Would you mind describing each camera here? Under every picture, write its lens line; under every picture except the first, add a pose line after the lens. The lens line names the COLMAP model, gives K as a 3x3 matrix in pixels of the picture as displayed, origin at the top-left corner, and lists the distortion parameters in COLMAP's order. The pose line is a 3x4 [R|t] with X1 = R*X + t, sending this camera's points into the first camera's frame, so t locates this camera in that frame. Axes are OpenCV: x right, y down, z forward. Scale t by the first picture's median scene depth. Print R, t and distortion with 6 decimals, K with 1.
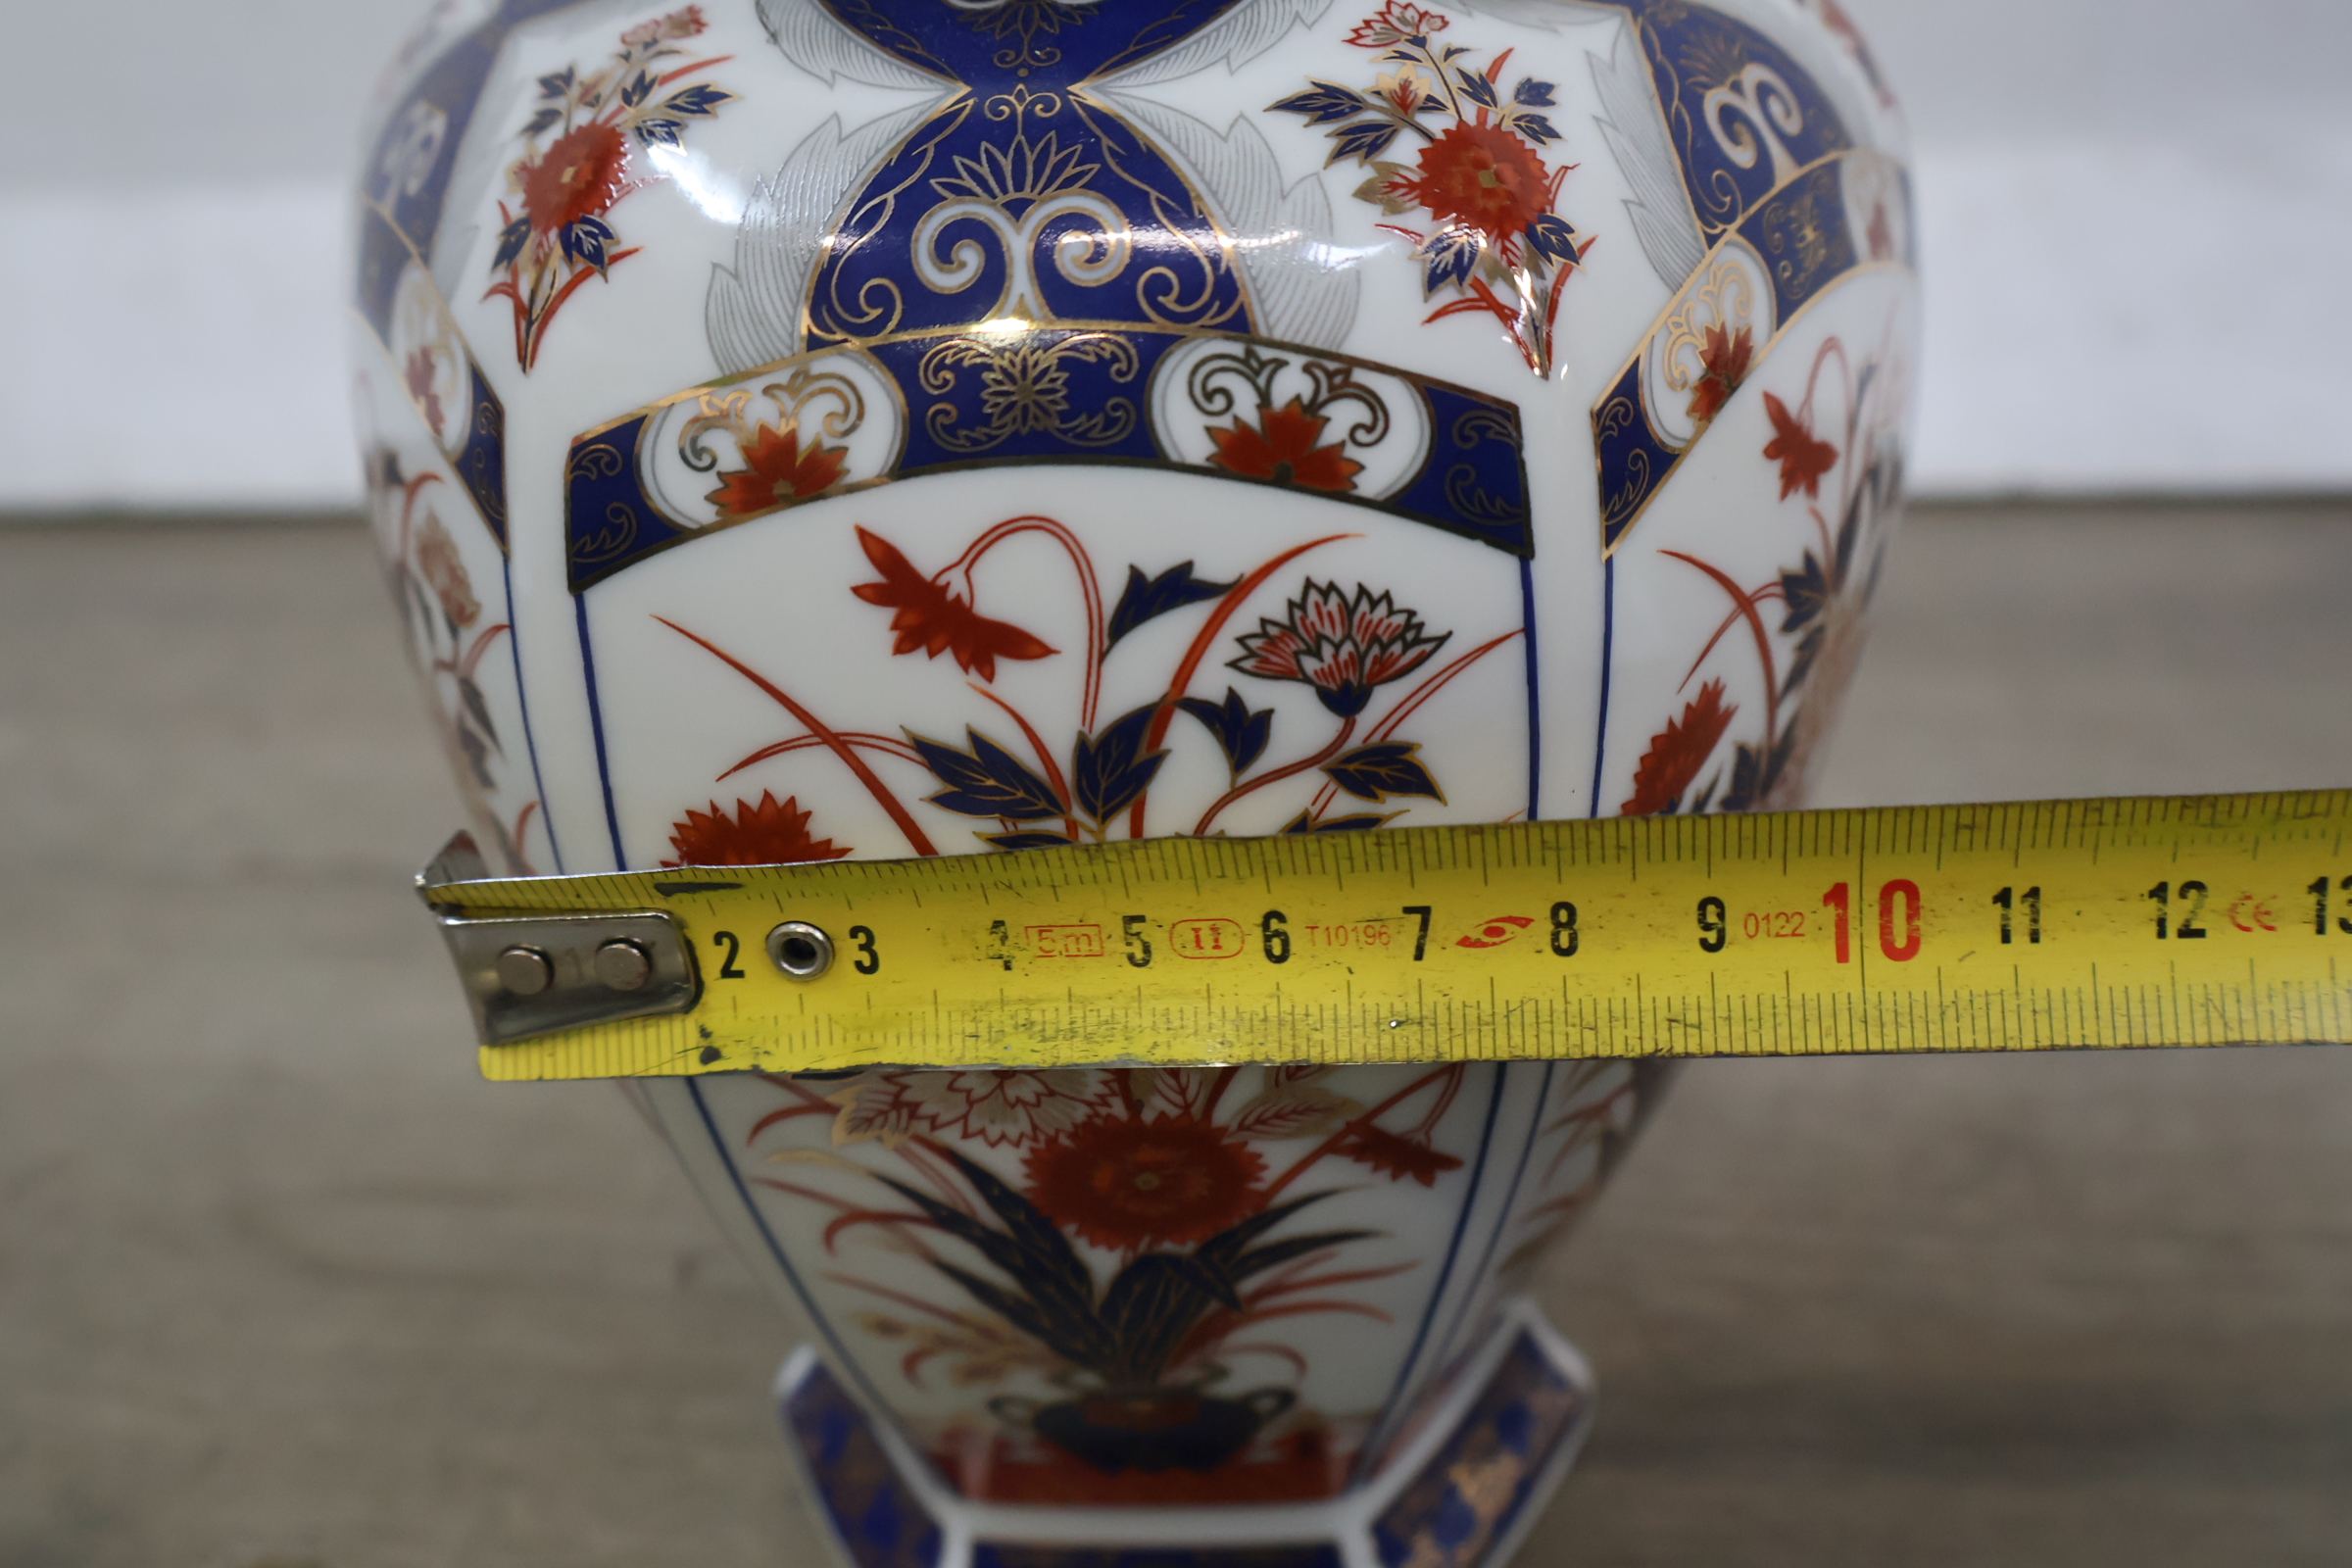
lens RADIAL K [[2558.5, 0, 1145.8], [0, 2558.5, 730.5], [0, 0, 1]] dist [-0.003967, 0.000000]
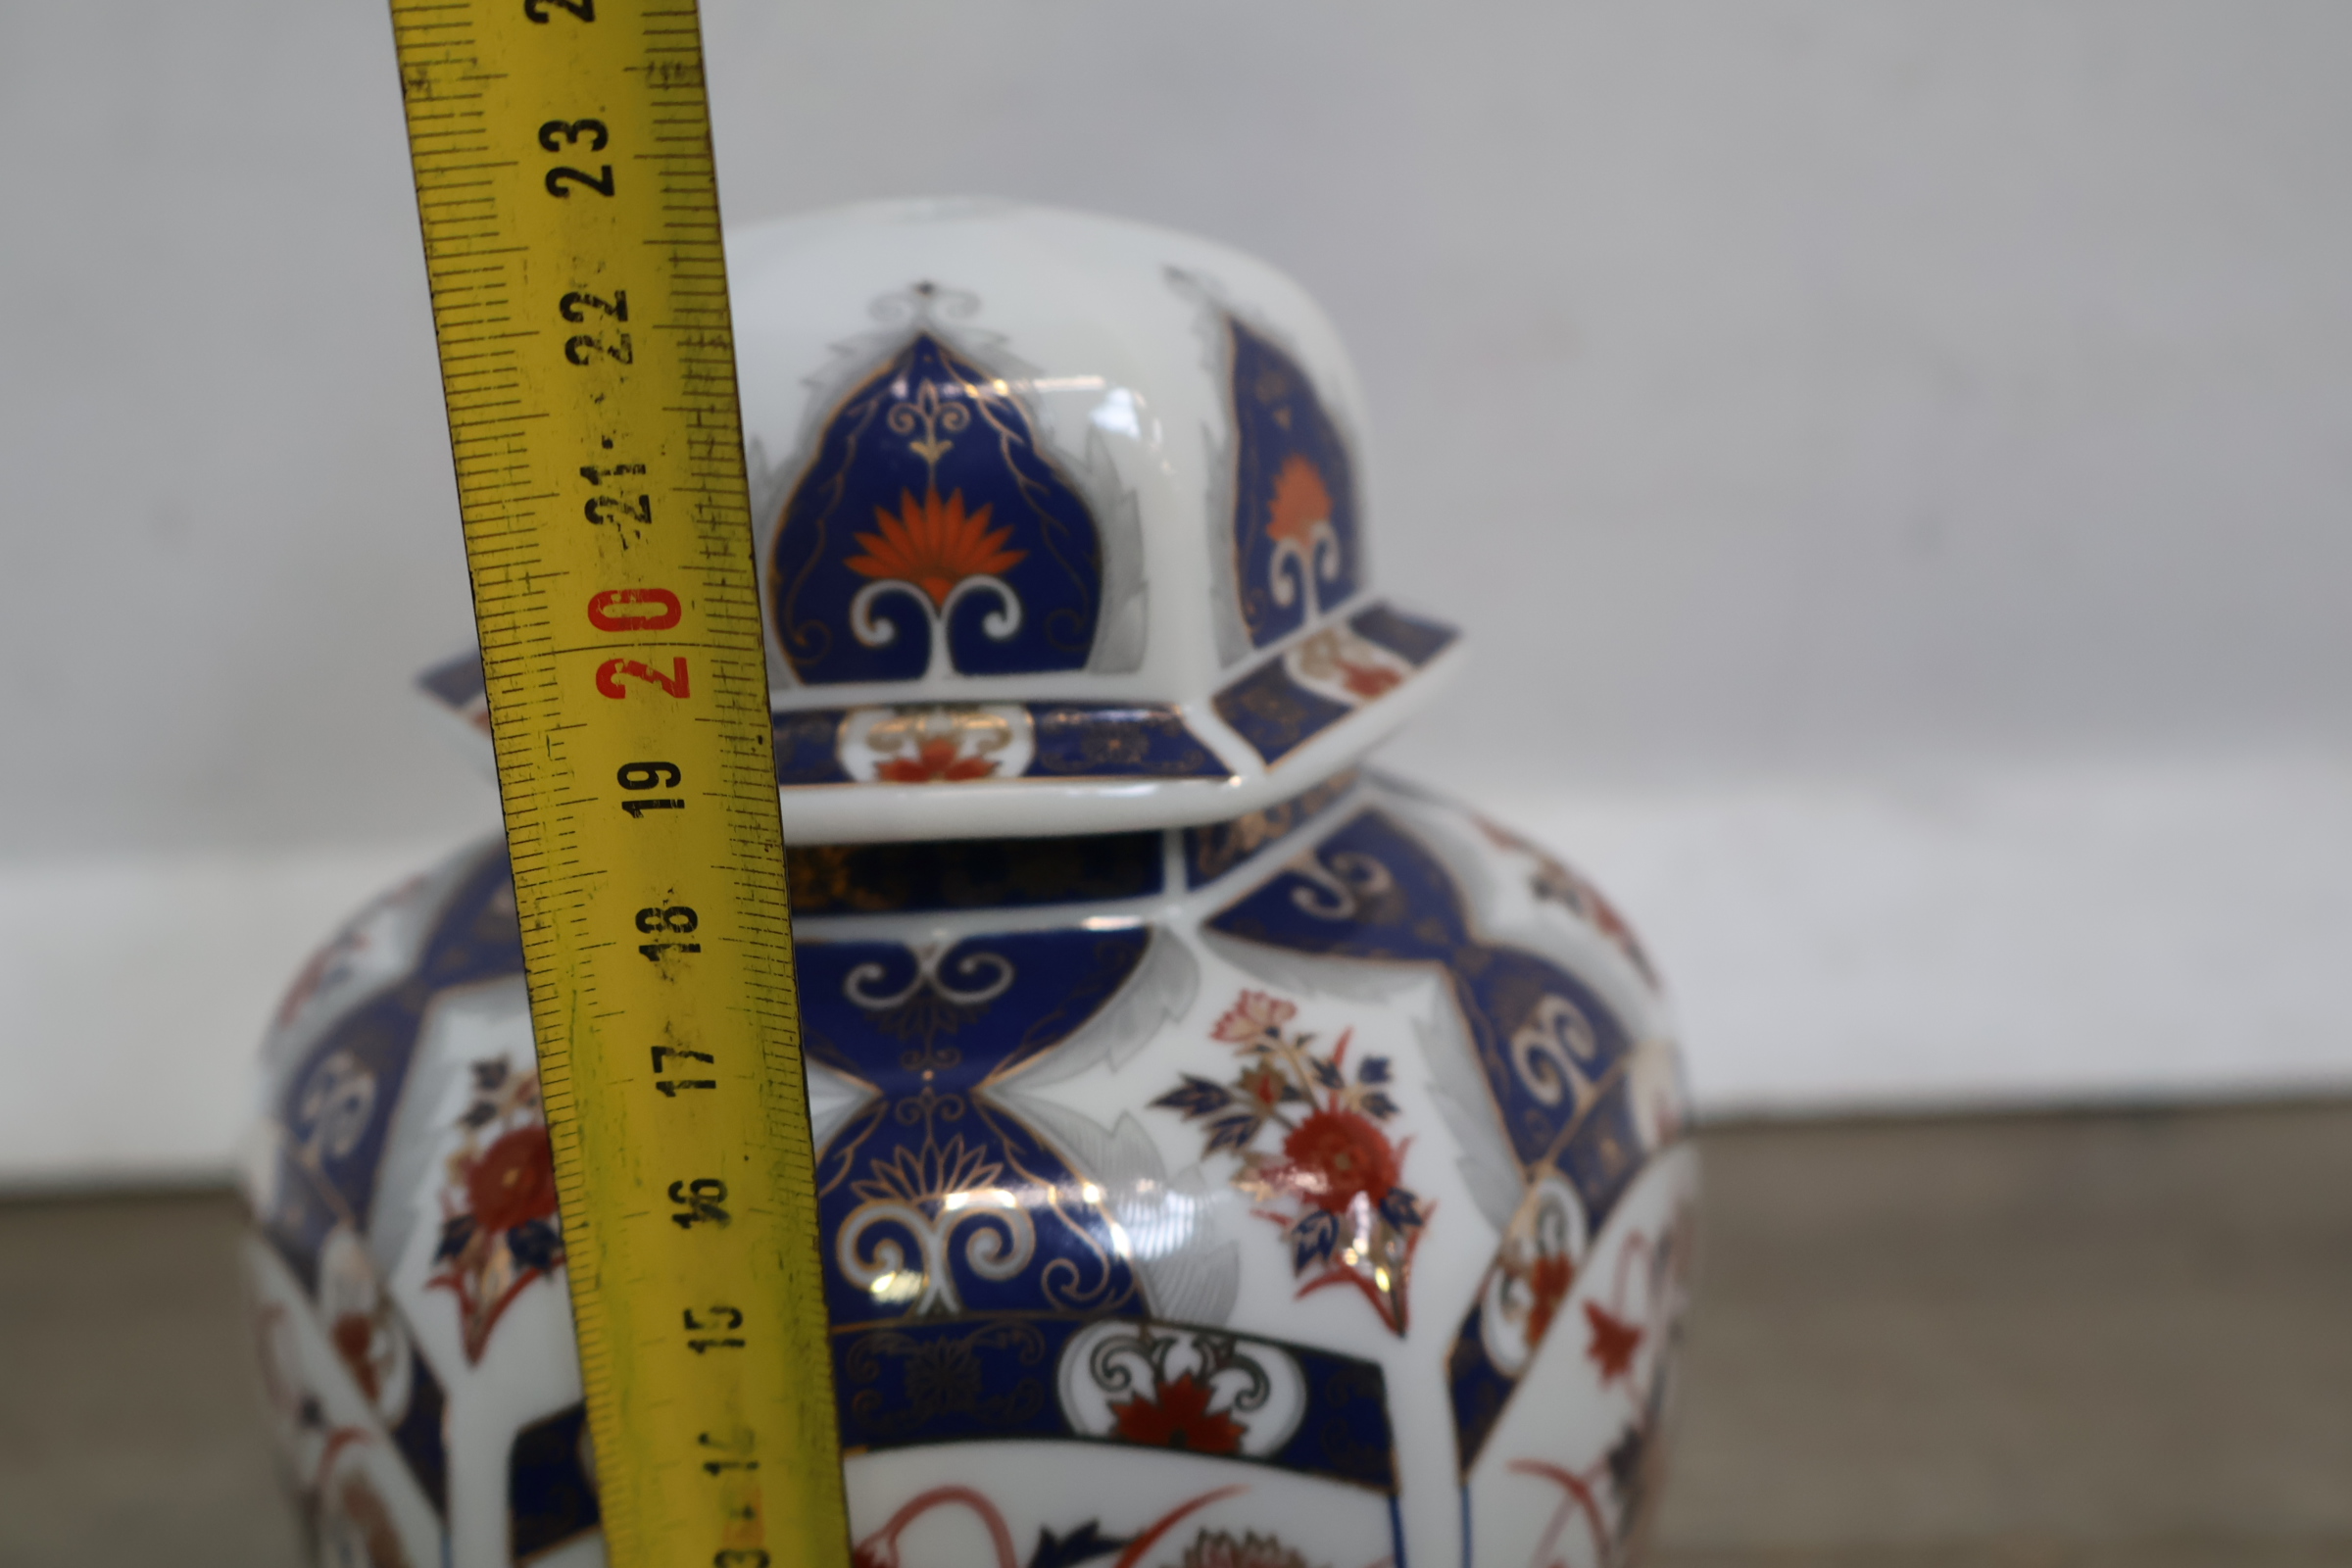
lens RADIAL K [[2558.5, 0, 1176.4], [0, 2558.5, 783.0], [0, 0, 1]] dist [-0.003967, 0.000000]
pose [[0.992813, -0.025407, 0.116948, -0.067442], [0.045945, 0.983240, -0.176433, -0.178916], [-0.110505, 0.180538, 0.977341, -0.135772]]
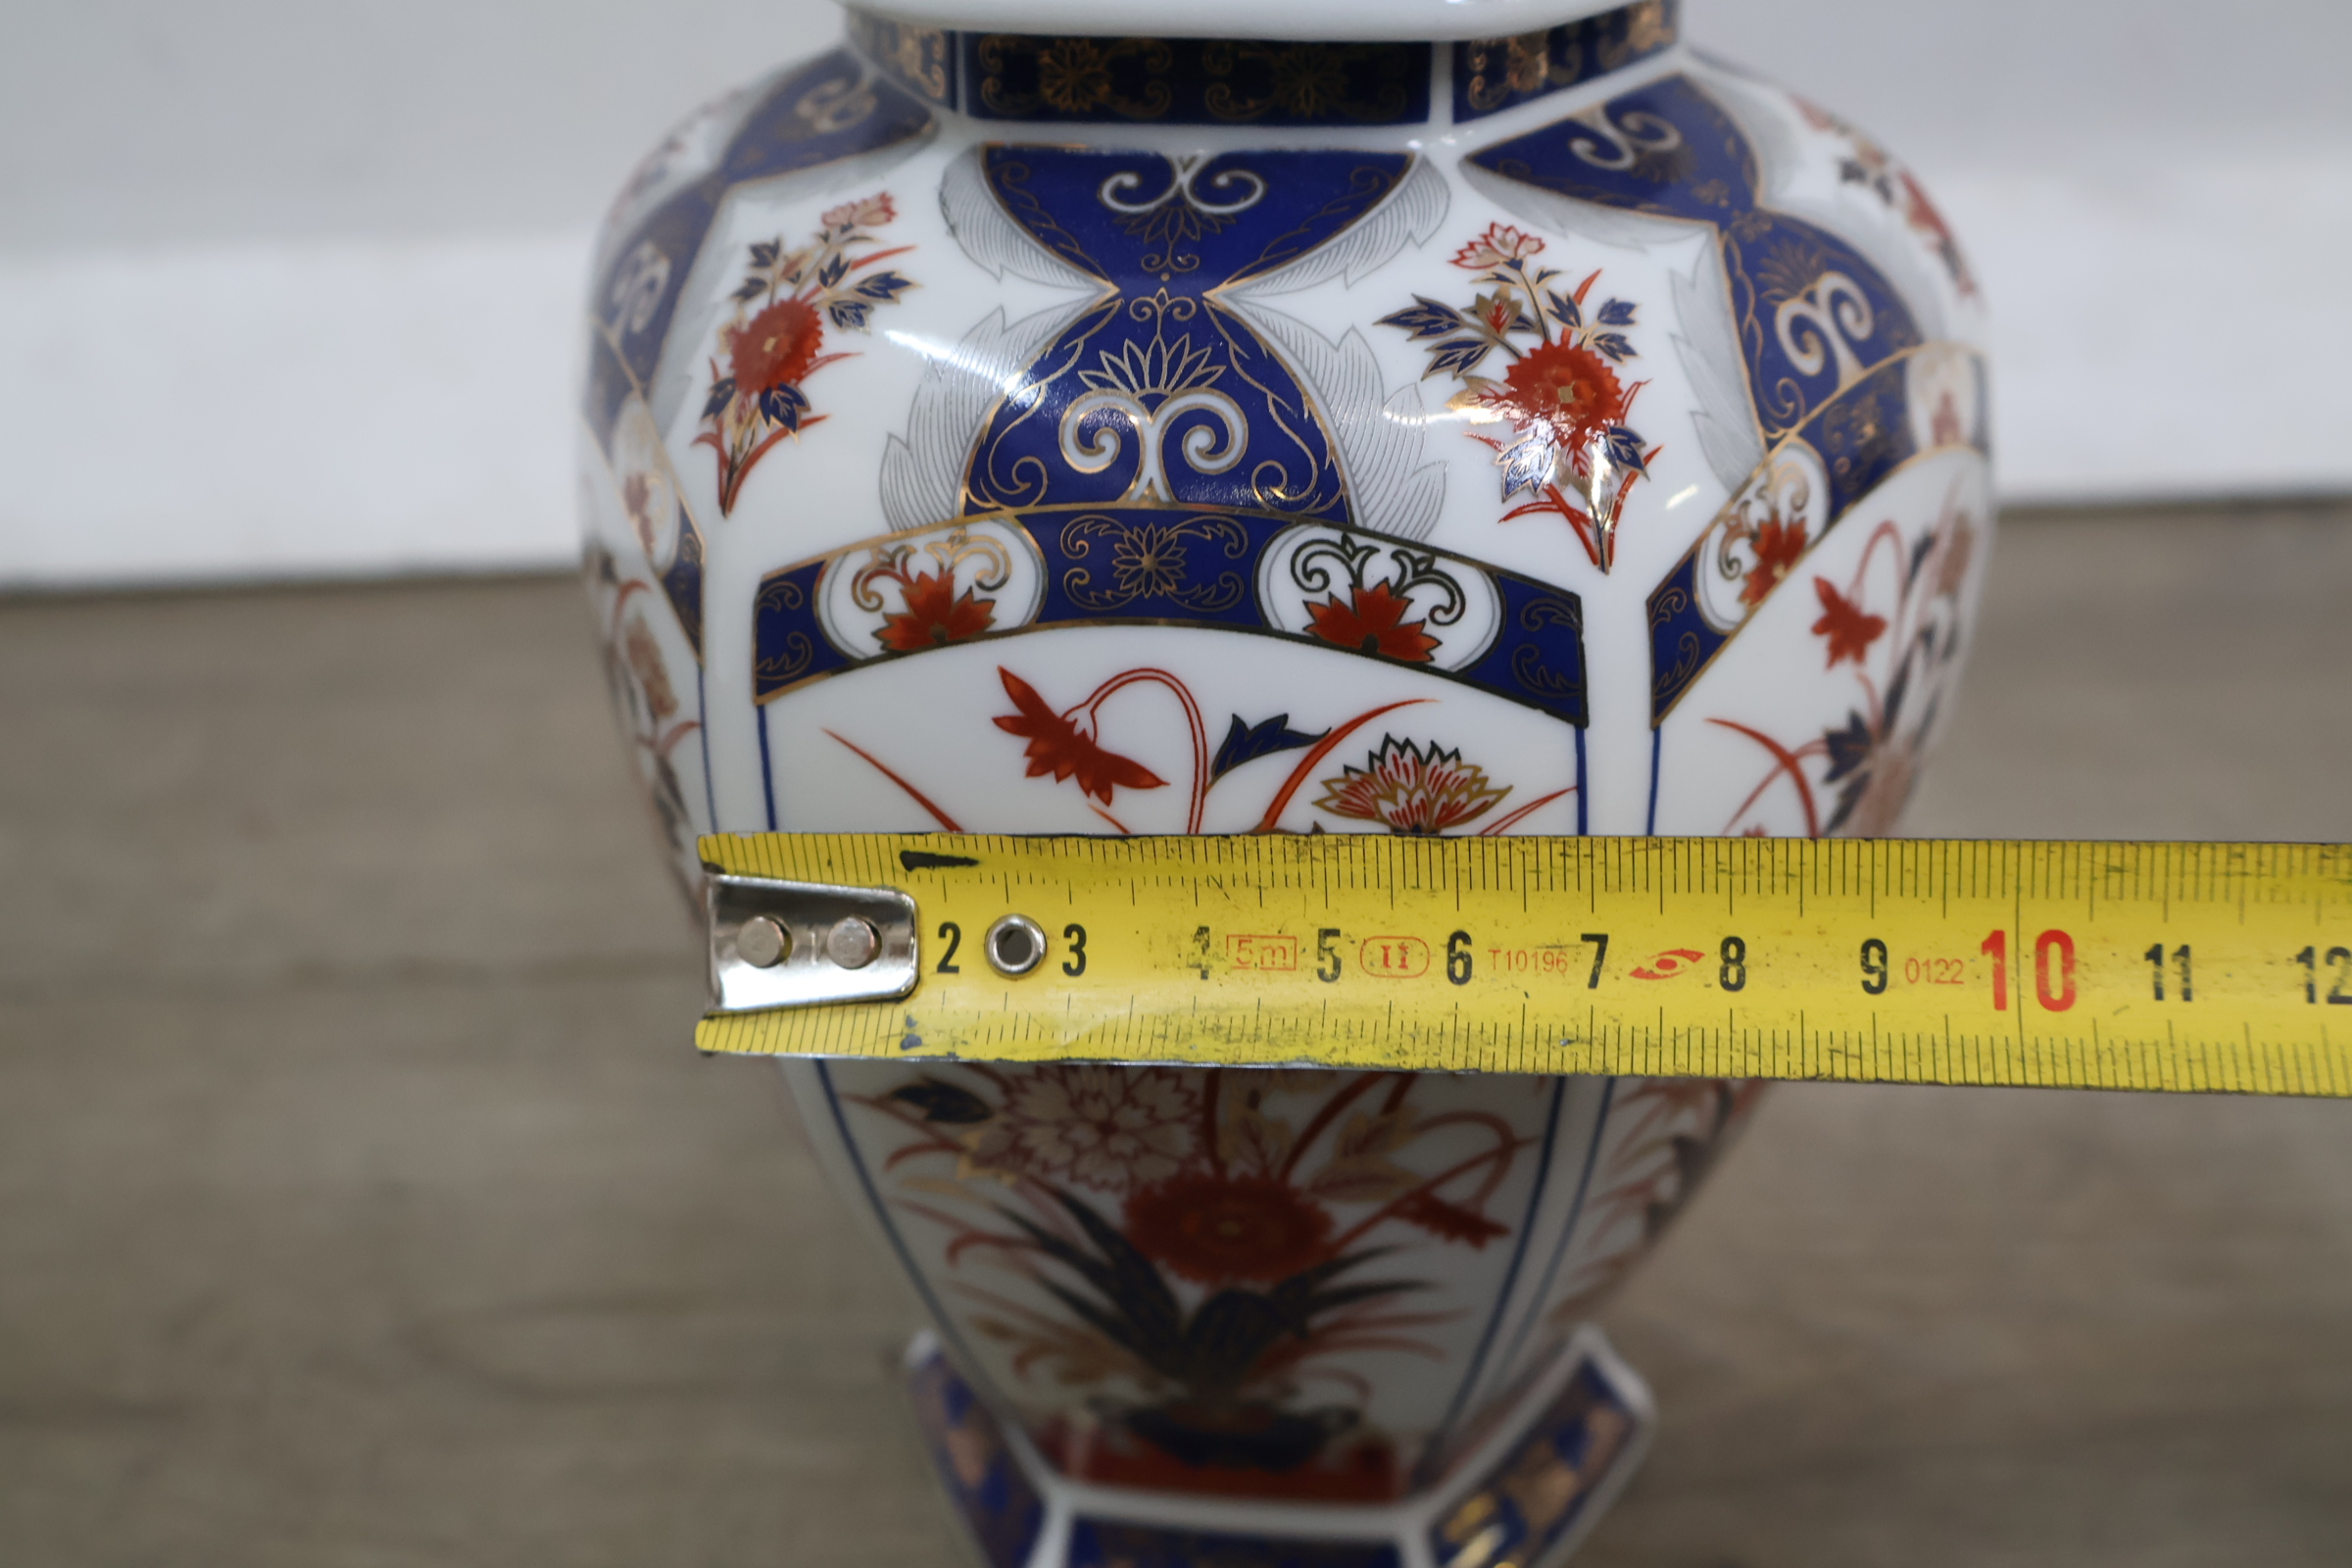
lens RADIAL K [[2558.5, 0, 1154.2], [0, 2558.5, 775.5], [0, 0, 1]] dist [-0.003967, 0.000000]
pose [[0.995964, 0.058537, -0.068040, 0.037716], [-0.055698, 0.997525, 0.042907, -0.083010], [0.070383, -0.038944, 0.996760, -0.150020]]
